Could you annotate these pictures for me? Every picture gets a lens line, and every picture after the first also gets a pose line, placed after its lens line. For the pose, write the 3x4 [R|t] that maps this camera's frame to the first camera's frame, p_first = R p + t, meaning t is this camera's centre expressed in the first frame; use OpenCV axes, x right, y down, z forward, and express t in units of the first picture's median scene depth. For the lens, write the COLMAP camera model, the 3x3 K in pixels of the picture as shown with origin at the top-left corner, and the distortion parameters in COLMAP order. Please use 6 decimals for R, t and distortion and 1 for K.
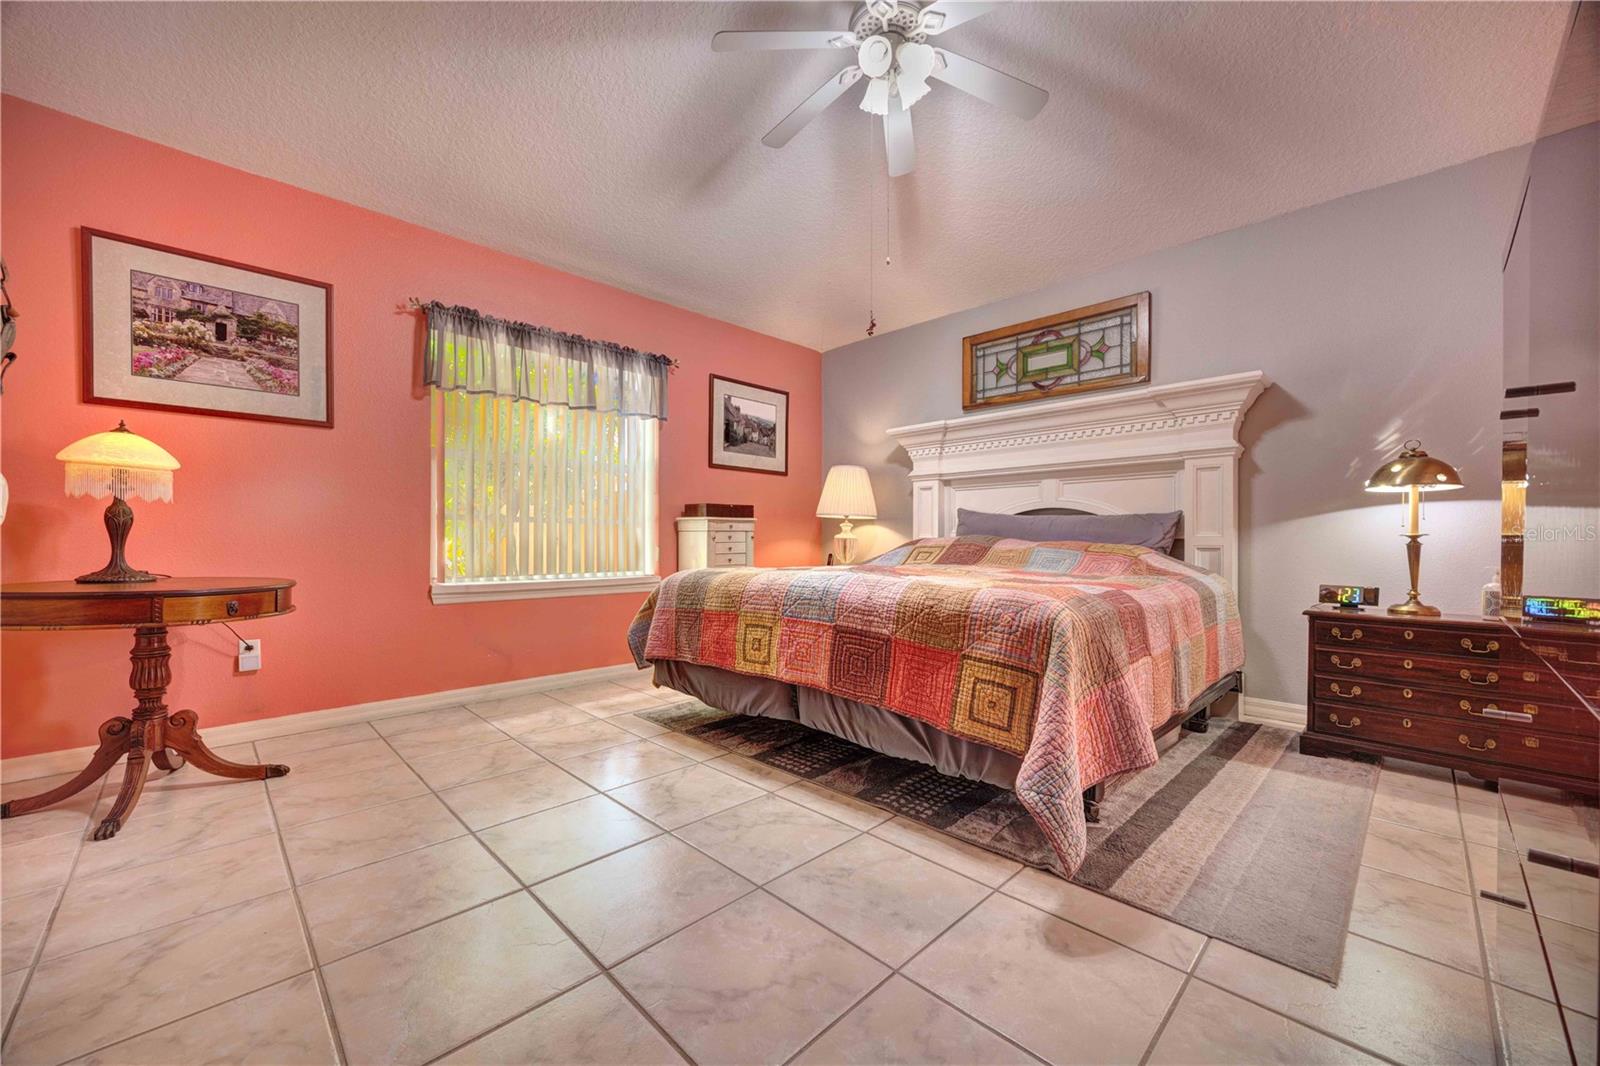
lens RADIAL K [[618.2, 0, 797.0], [0, 618.2, 544.1], [0, 0, 1]] dist [-0.000553, 0.000193]
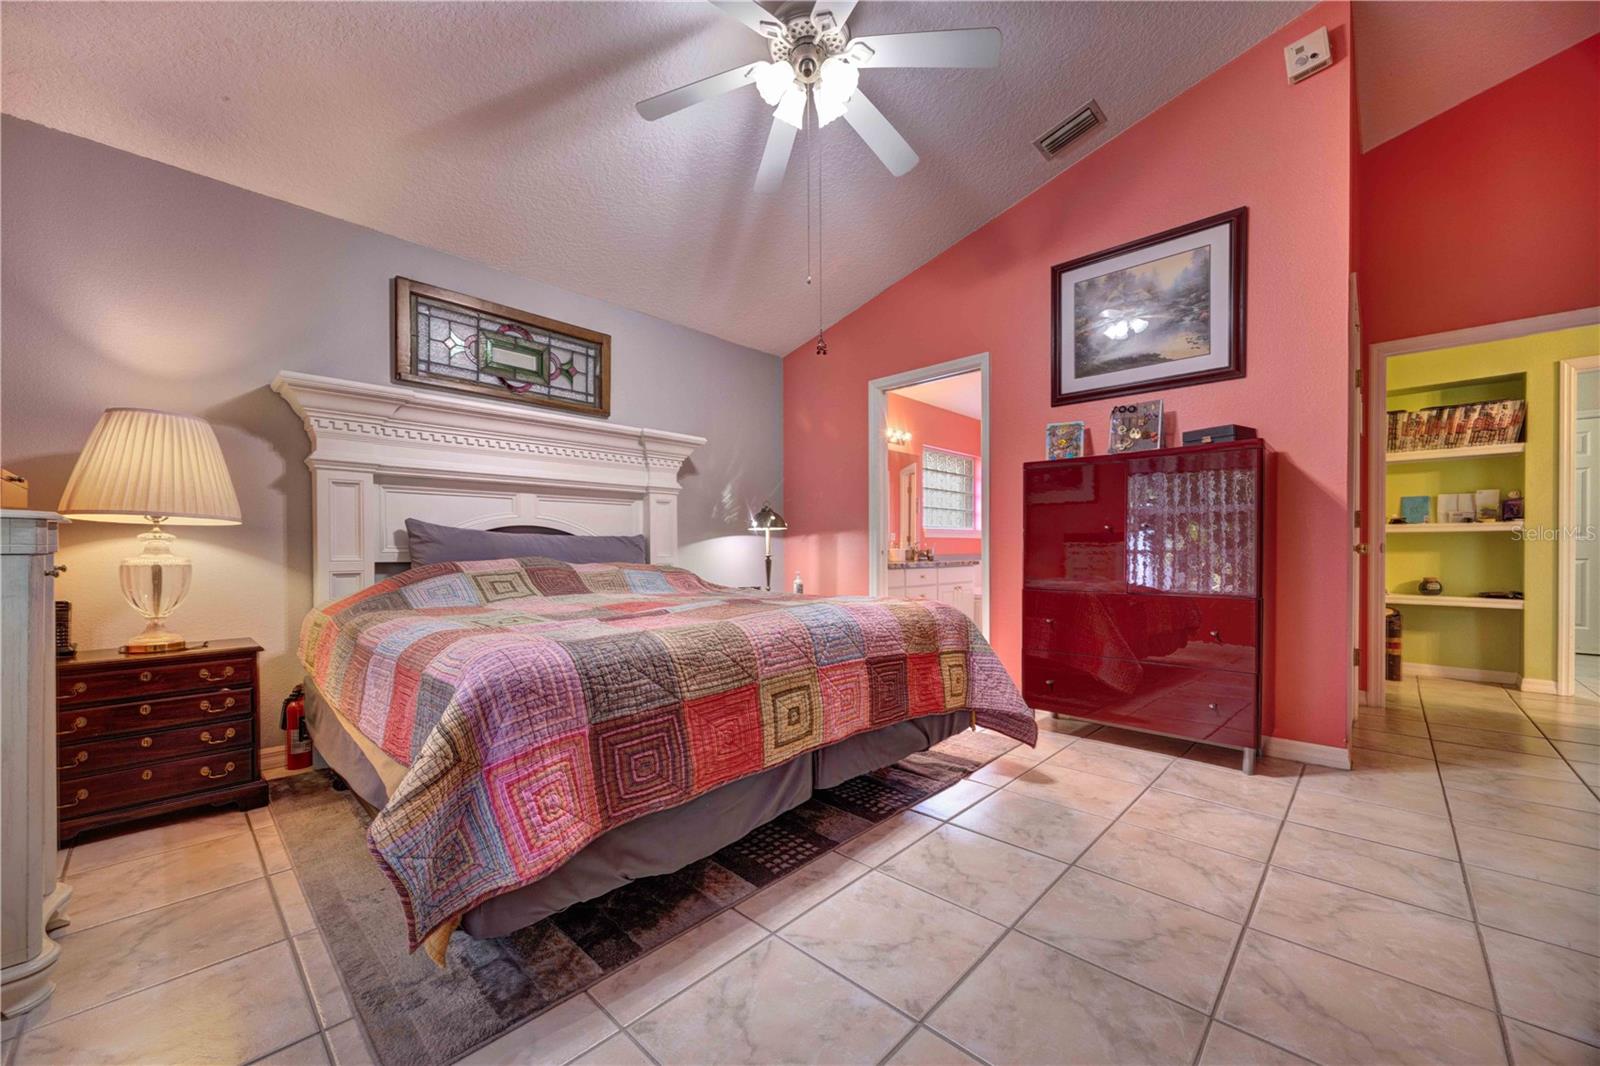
lens RADIAL K [[618.2, 0, 799.0], [0, 618.2, 547.6], [0, 0, 1]] dist [-0.000553, 0.000193]
pose [[-0.032860, 0.000378, 0.999460, -0.594073], [0.007218, 0.999974, -0.000141, -0.028174], [-0.999434, 0.007209, -0.032861, 0.752777]]
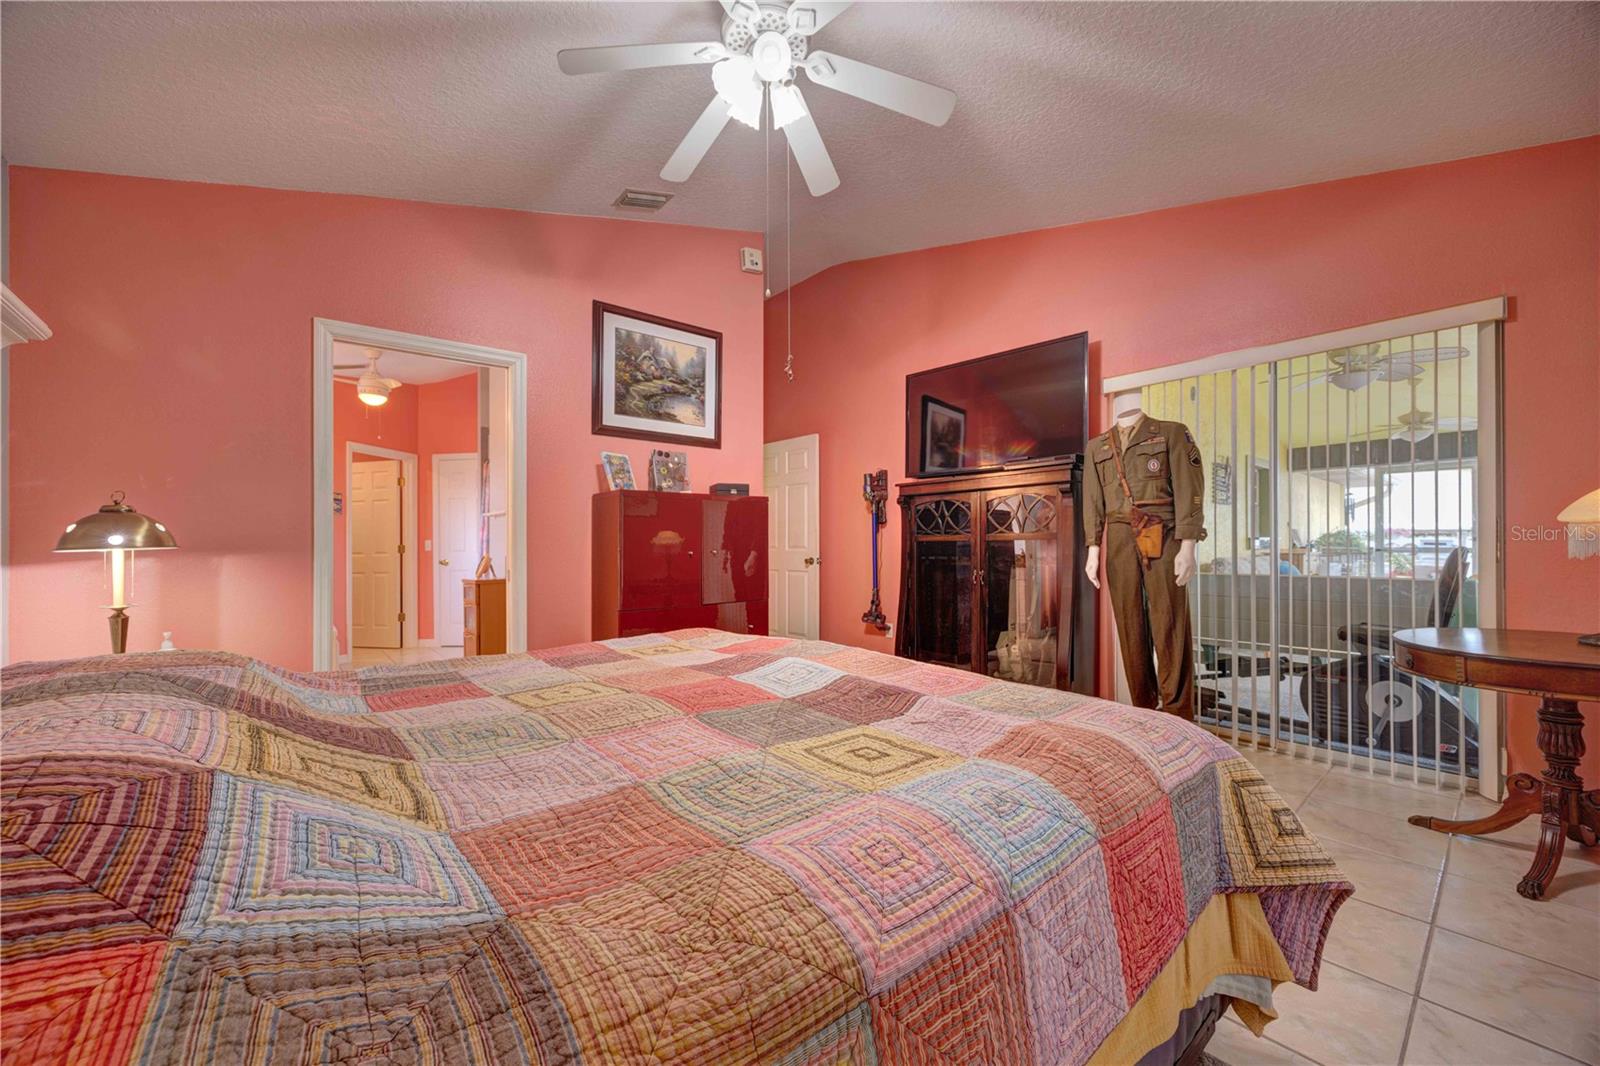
lens RADIAL K [[618.2, 0, 802.5], [0, 618.2, 530.8], [0, 0, 1]] dist [-0.000553, 0.000193]
pose [[-0.997549, -0.000086, 0.069969, -0.029098], [-0.000494, 0.999983, -0.005817, -0.084769], [-0.069967, -0.005837, -0.997532, 1.326882]]
